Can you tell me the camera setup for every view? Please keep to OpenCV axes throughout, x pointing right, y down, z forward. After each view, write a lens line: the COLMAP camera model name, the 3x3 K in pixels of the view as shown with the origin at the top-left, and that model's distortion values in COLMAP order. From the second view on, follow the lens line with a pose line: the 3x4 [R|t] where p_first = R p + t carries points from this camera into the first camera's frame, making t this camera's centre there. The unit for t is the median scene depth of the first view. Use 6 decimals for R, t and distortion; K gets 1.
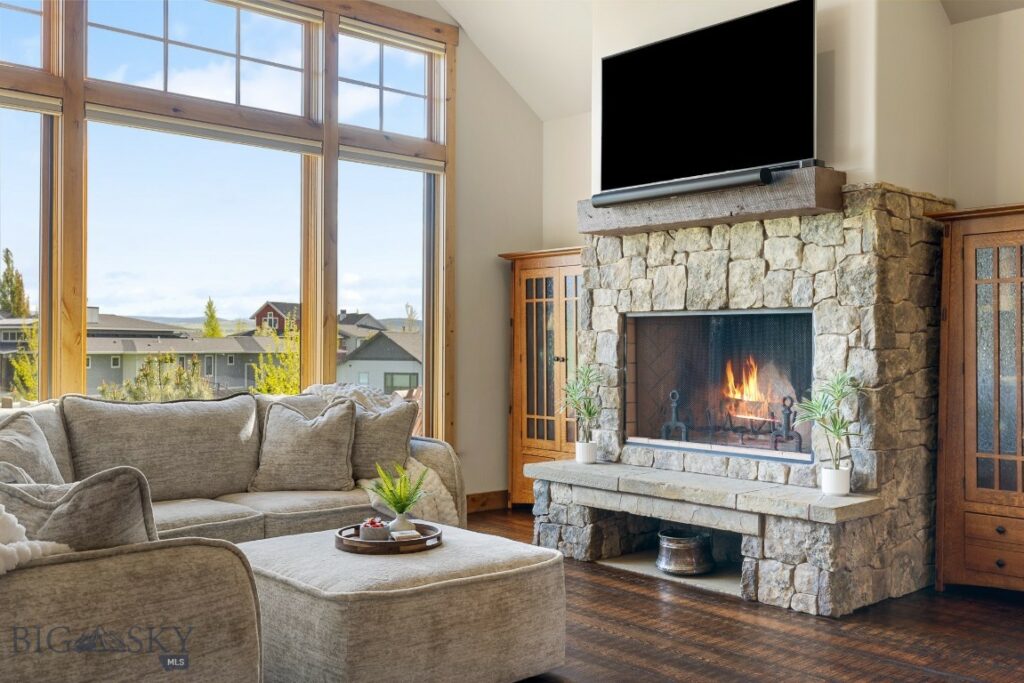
lens RADIAL K [[984.0, 0, 512.7], [0, 984.0, 340.4], [0, 0, 1]] dist [0.006353, 0.000000]
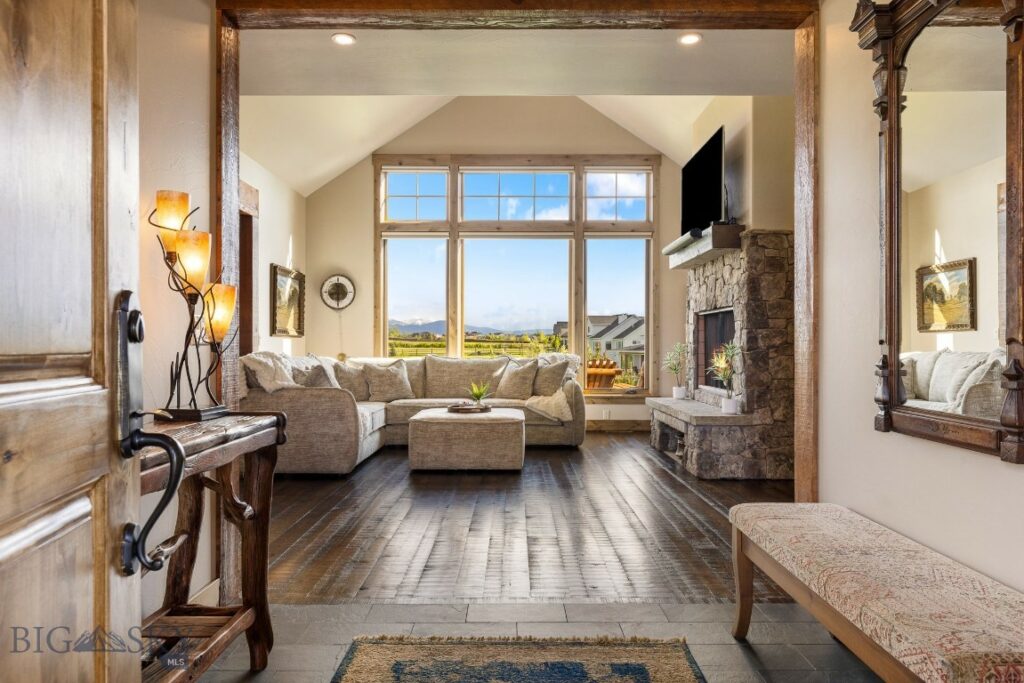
lens RADIAL K [[707.4, 0, 511.4], [0, 707.4, 344.3], [0, 0, 1]] dist [0.003312, 0.000211]
pose [[0.735535, -0.007789, -0.677442, 0.756371], [0.006282, 0.999969, -0.004676, 0.032652], [0.677457, -0.000816, 0.735562, -0.145247]]
